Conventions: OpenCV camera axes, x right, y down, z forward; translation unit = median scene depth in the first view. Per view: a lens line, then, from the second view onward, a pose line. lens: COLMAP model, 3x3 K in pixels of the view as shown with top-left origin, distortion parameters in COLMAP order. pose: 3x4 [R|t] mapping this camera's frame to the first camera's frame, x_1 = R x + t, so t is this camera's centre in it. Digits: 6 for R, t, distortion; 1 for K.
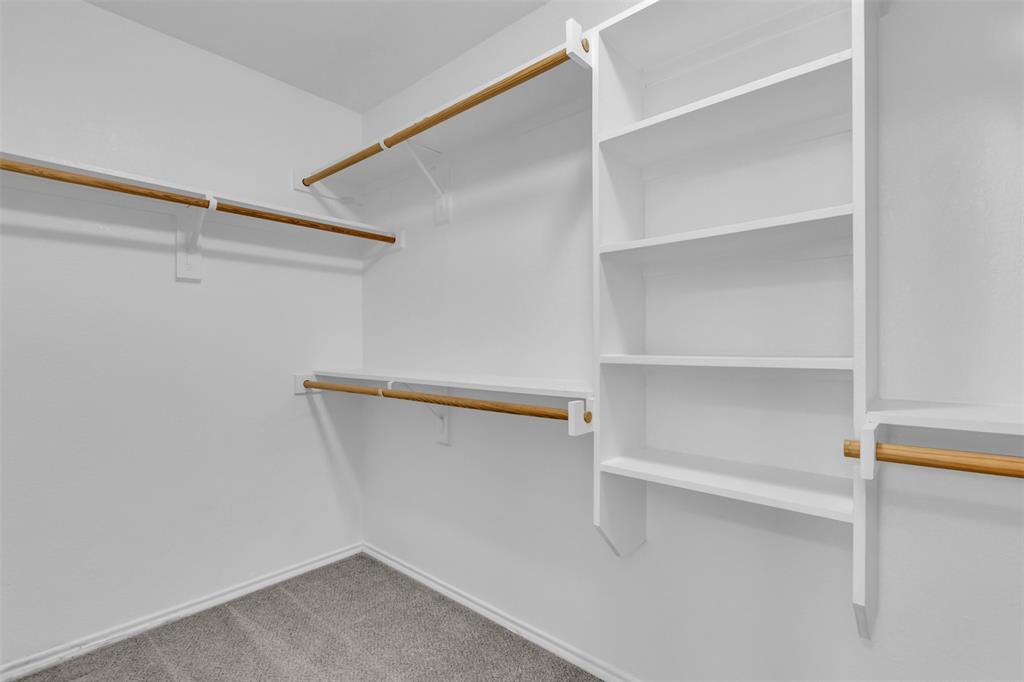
lens RADIAL K [[469.0, 0, 511.4], [0, 469.0, 342.1], [0, 0, 1]] dist [0.000536, -0.001248]
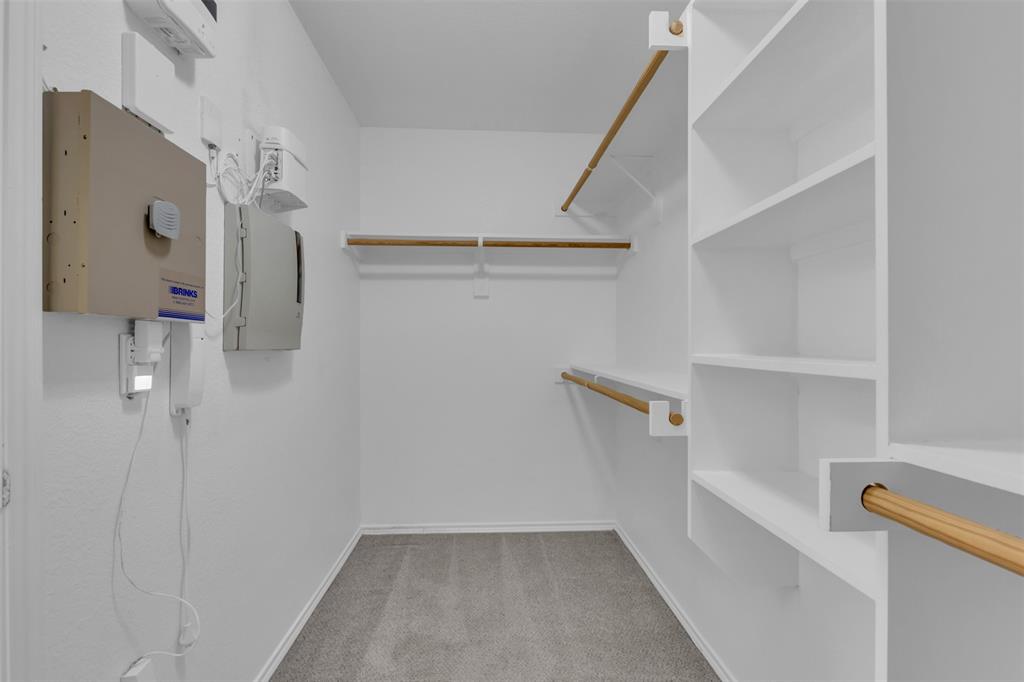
lens RADIAL K [[469.0, 0, 511.2], [0, 469.0, 341.8], [0, 0, 1]] dist [0.000536, -0.001248]
pose [[0.708147, 0.001729, -0.706063, 0.382394], [-0.000152, 0.999997, 0.002296, 0.000345], [0.706065, -0.001519, 0.708145, 0.058408]]
